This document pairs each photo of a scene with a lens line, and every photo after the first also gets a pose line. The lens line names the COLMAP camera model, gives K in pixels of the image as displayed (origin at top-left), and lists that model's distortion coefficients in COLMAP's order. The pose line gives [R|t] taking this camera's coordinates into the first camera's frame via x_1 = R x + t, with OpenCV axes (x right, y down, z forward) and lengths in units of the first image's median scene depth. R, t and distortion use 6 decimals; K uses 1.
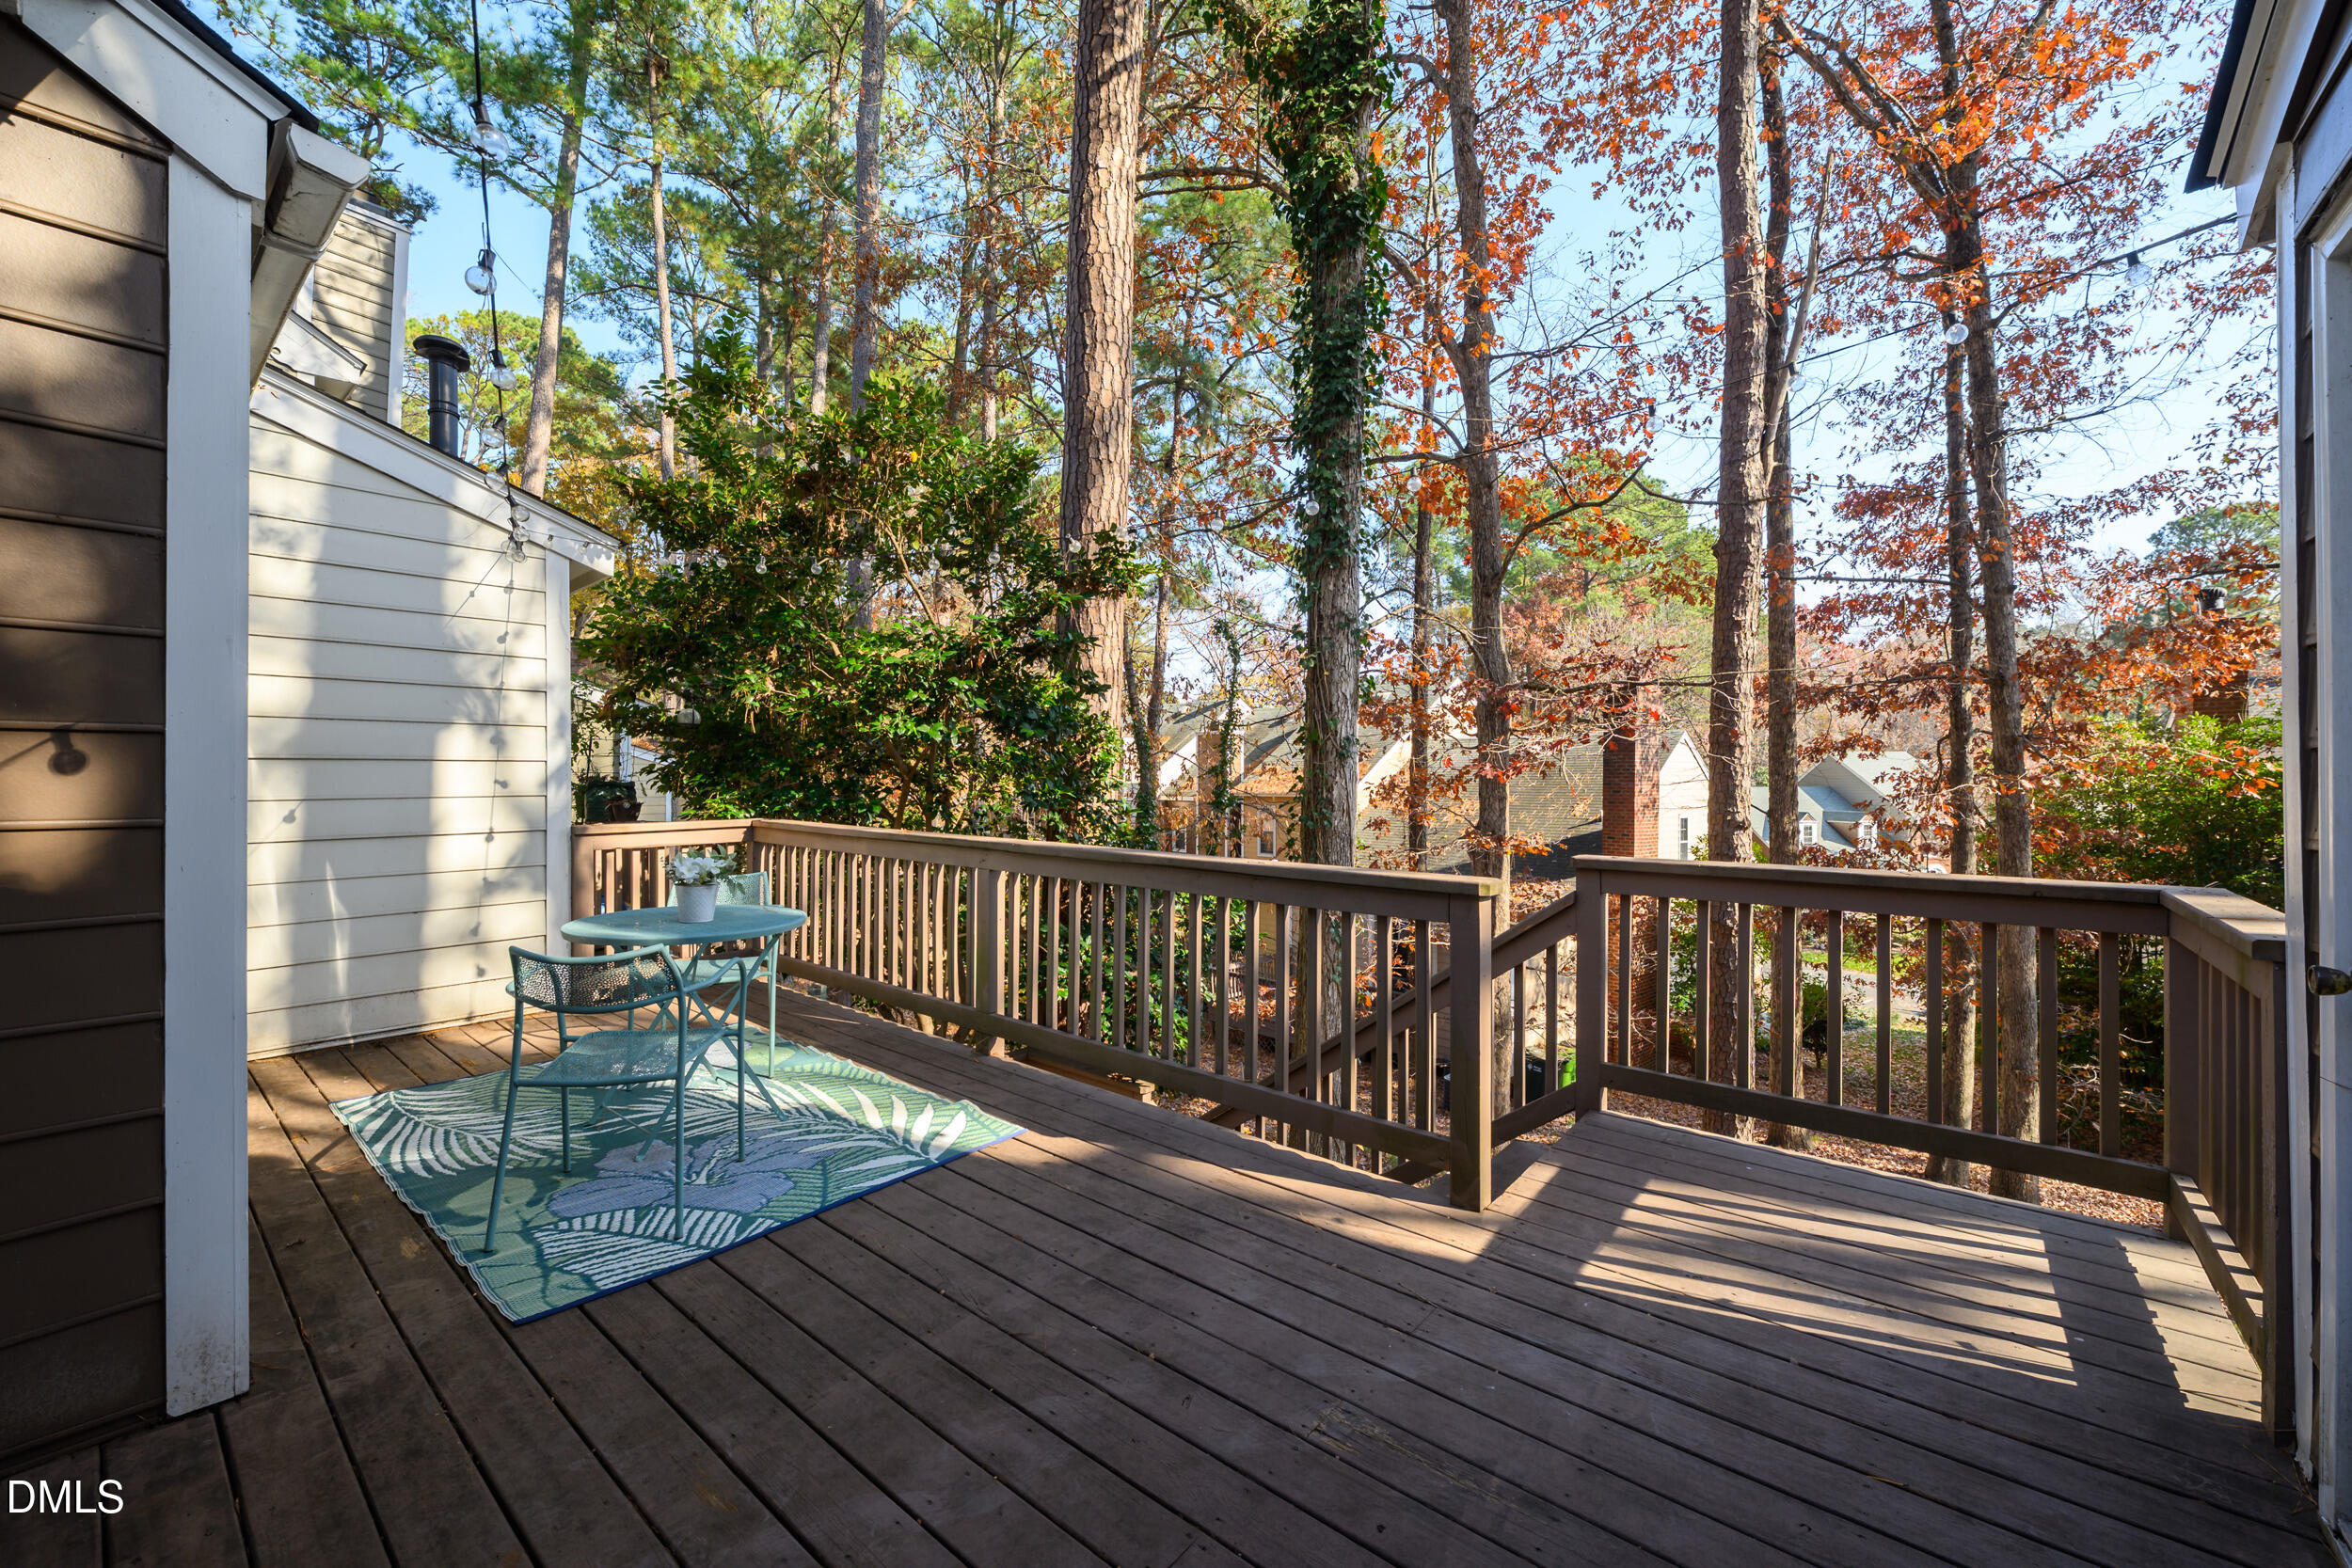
lens RADIAL K [[925.3, 0, 1174.3], [0, 925.3, 775.8], [0, 0, 1]] dist [-0.004051, -0.000479]
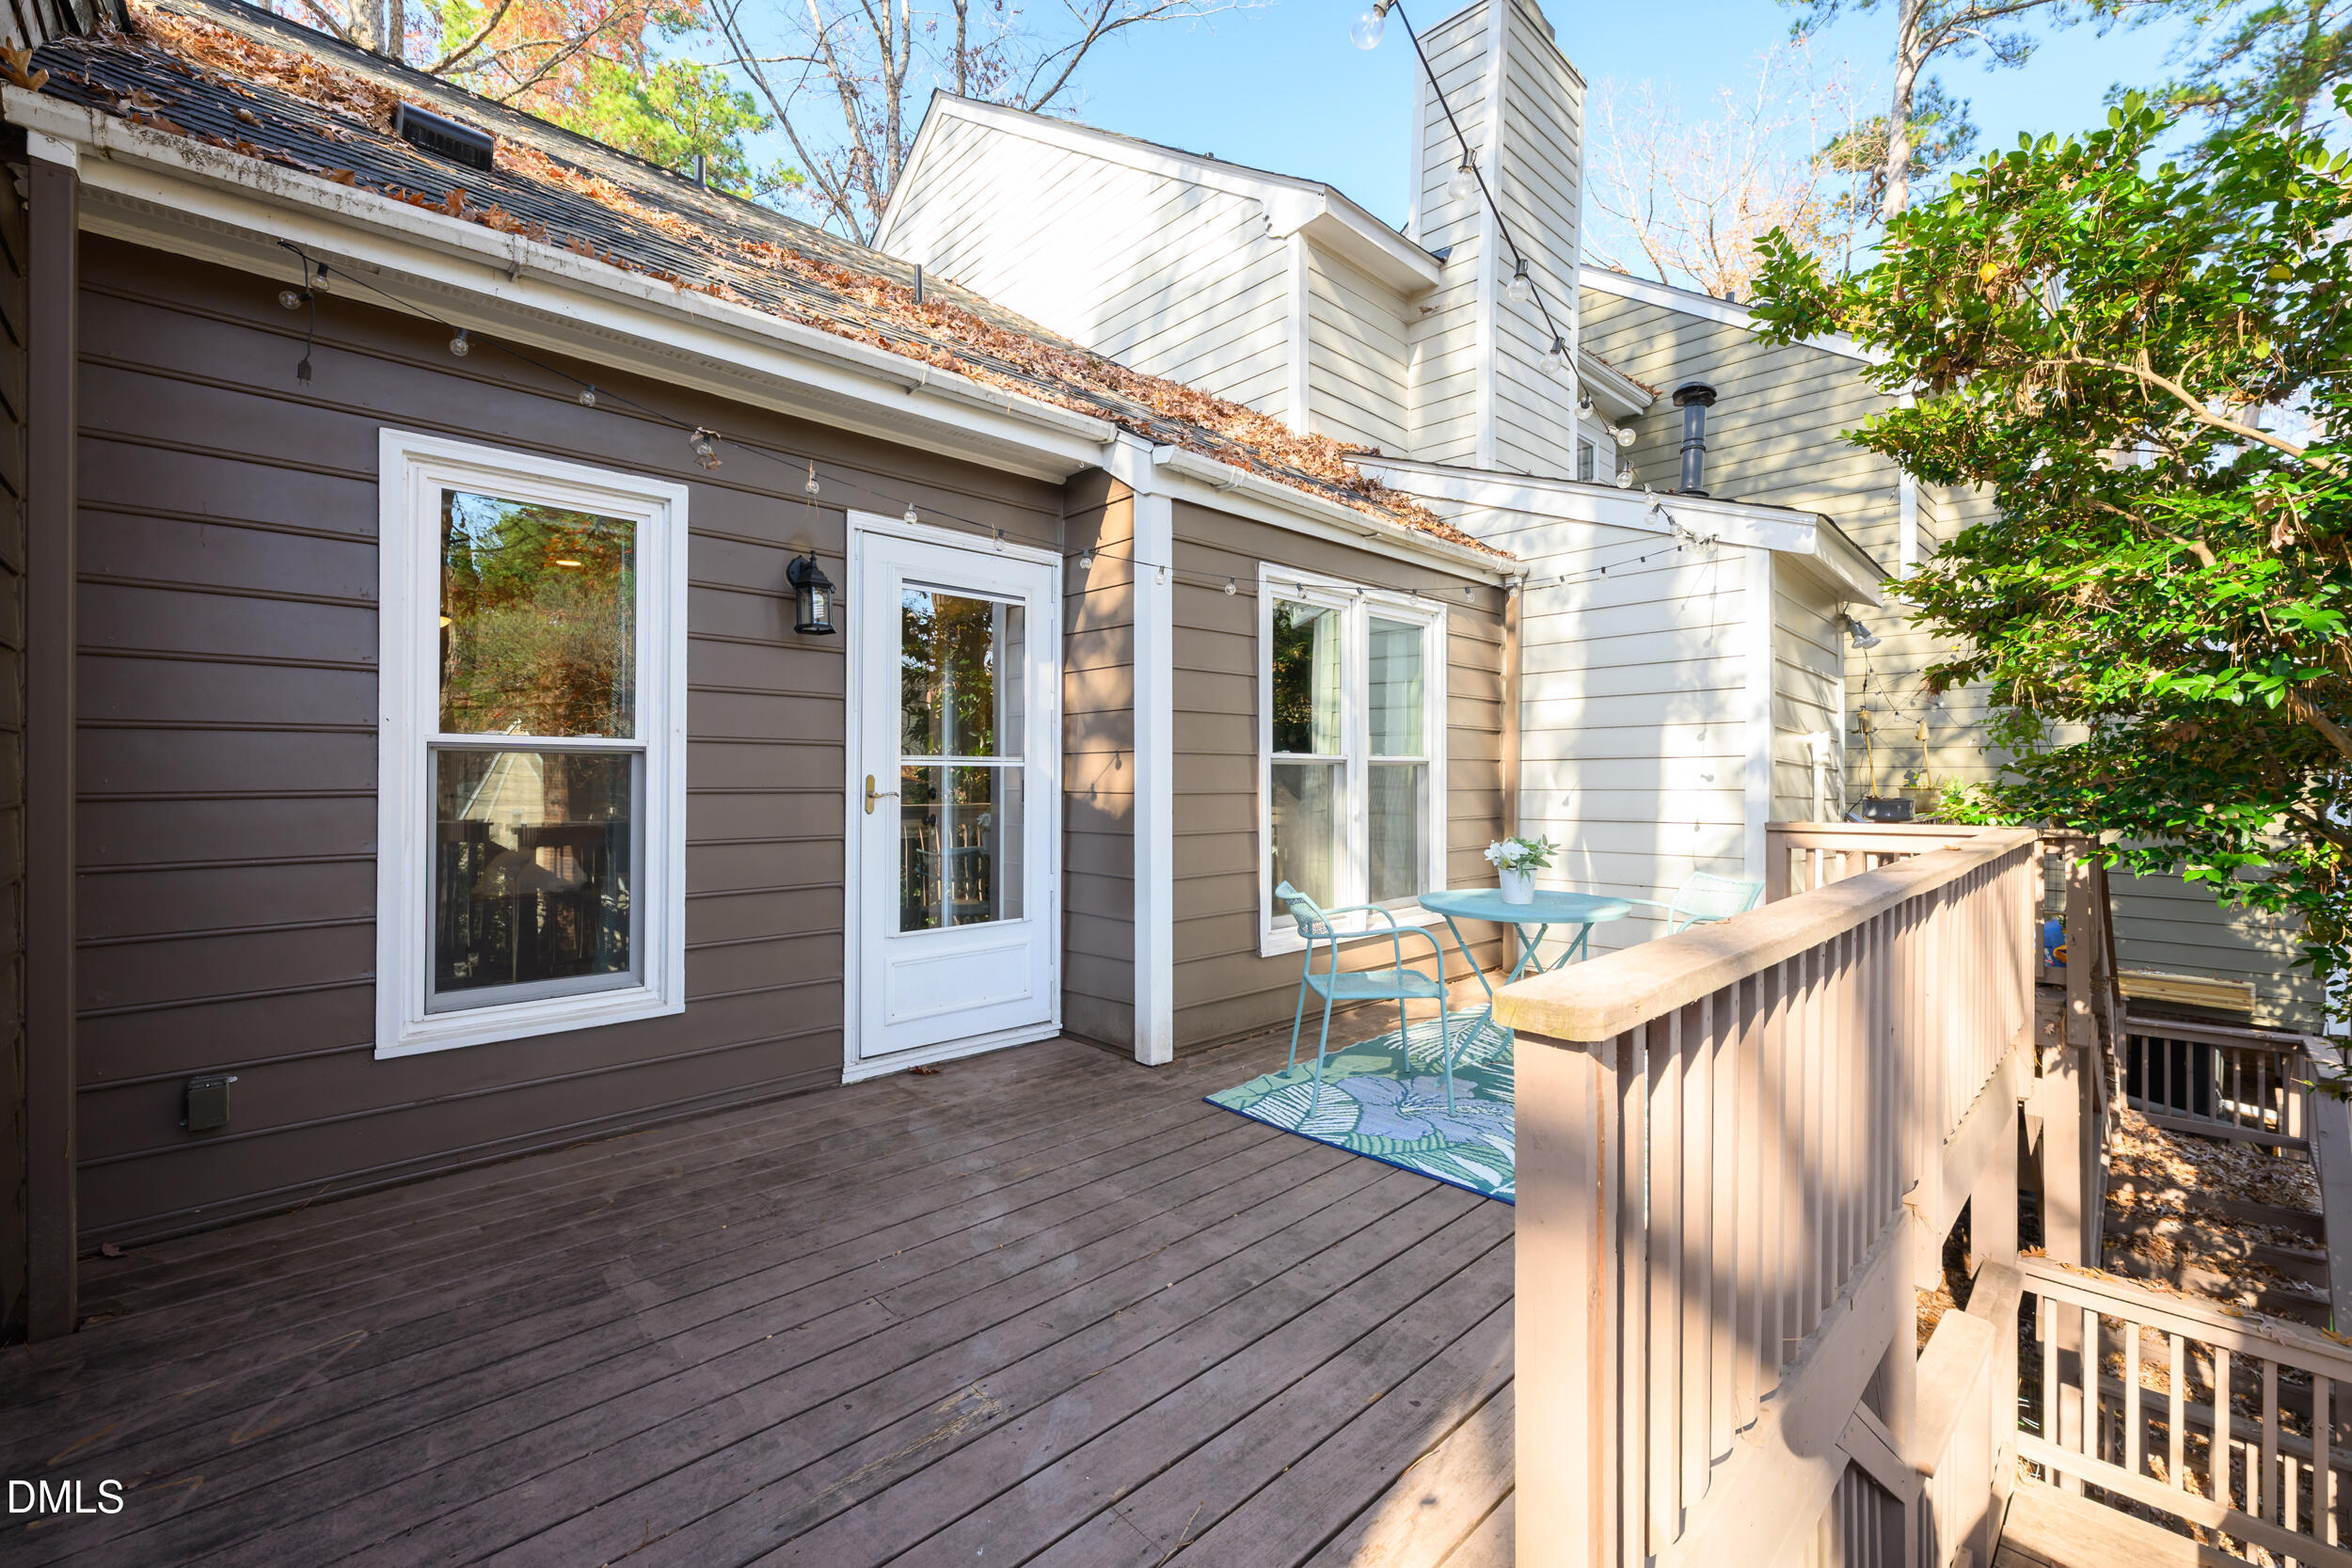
lens RADIAL K [[976.6, 0, 1173.4], [0, 976.6, 779.0], [0, 0, 1]] dist [0.000077, 0.000002]
pose [[-0.111651, 0.001231, -0.993747, 0.836164], [0.002332, 0.999997, 0.000976, 0.014521], [0.993745, -0.002209, -0.111654, 0.923801]]
